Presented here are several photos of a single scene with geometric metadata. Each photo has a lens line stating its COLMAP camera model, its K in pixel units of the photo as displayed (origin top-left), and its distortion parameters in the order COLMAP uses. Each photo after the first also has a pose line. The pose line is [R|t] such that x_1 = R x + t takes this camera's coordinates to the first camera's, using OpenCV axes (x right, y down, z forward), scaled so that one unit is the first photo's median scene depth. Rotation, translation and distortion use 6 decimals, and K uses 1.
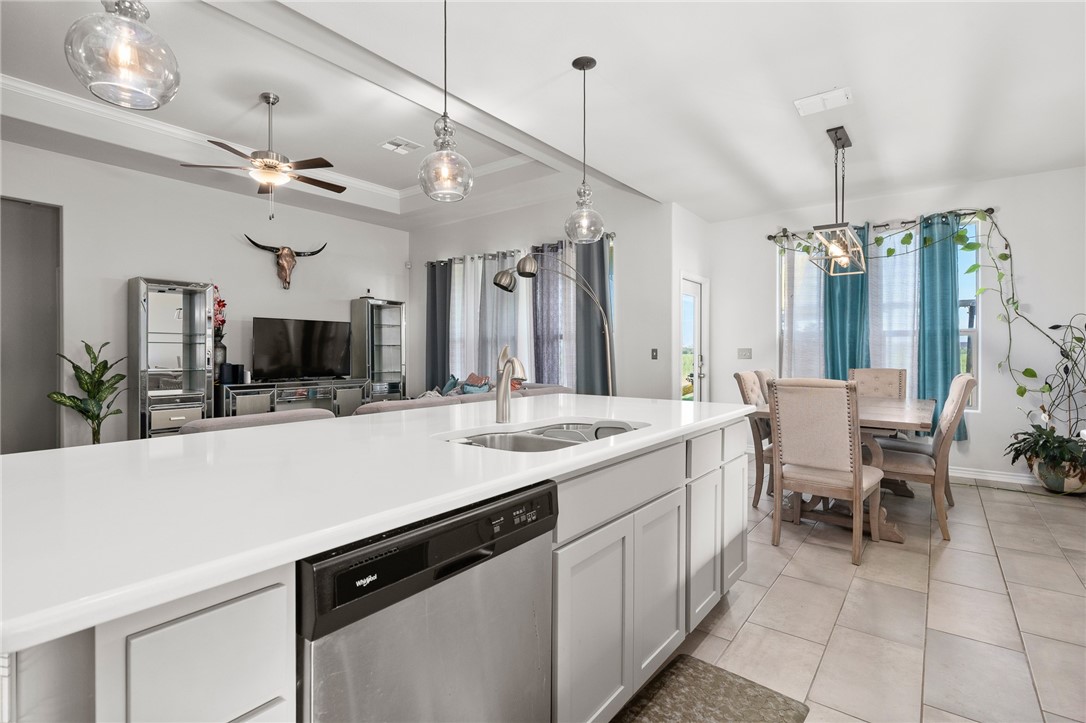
lens RADIAL K [[528.4, 0, 543.0], [0, 528.4, 361.5], [0, 0, 1]] dist [0.000395, 0.000113]
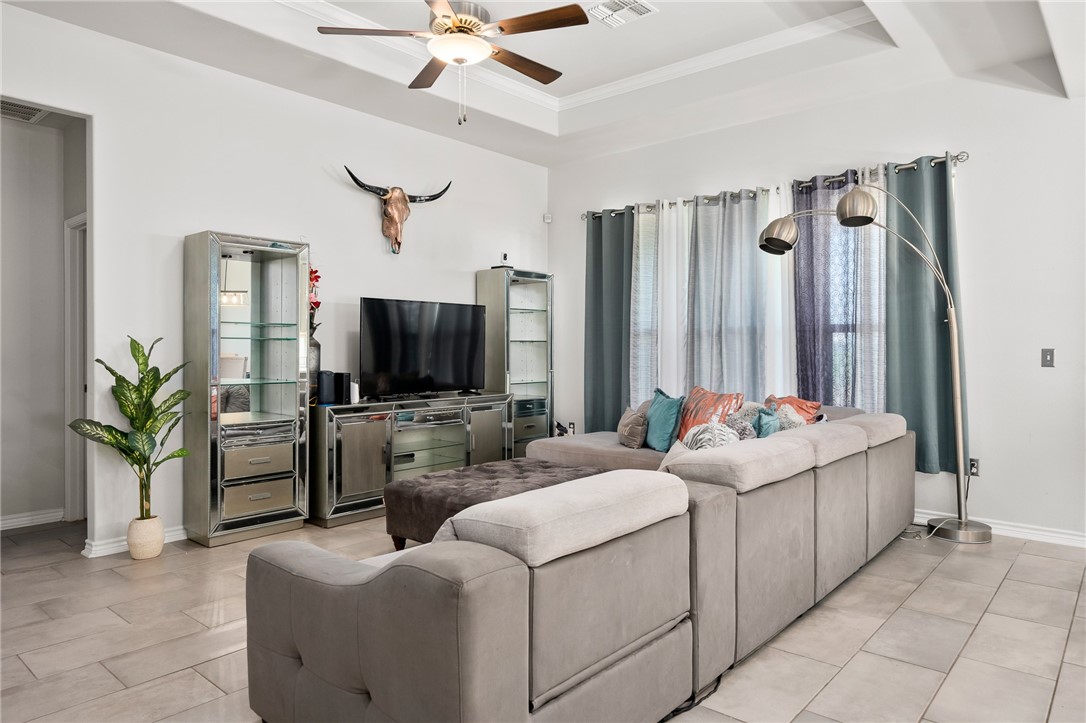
lens RADIAL K [[694.5, 0, 543.0], [0, 694.5, 361.5], [0, 0, 1]] dist [-0.004301, -0.000917]
pose [[0.998127, 0.002573, -0.061117, -0.277626], [-0.002392, 0.999993, 0.003045, -0.010434], [0.061125, -0.002894, 0.998126, 0.187752]]
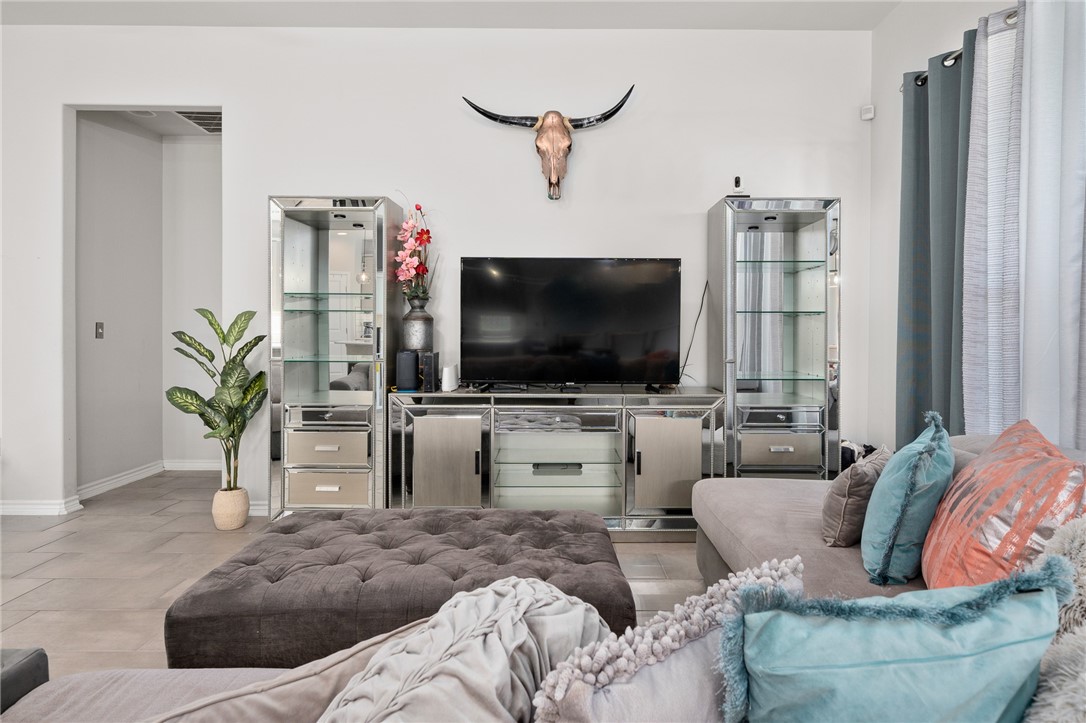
lens RADIAL K [[601.6, 0, 543.2], [0, 601.6, 332.2], [0, 0, 1]] dist [0.002166, 0.000336]
pose [[0.606803, 0.009597, -0.794794, -0.052434], [-0.016749, 0.999859, -0.000714, -0.014437], [0.794676, 0.013745, 0.606878, 0.708130]]
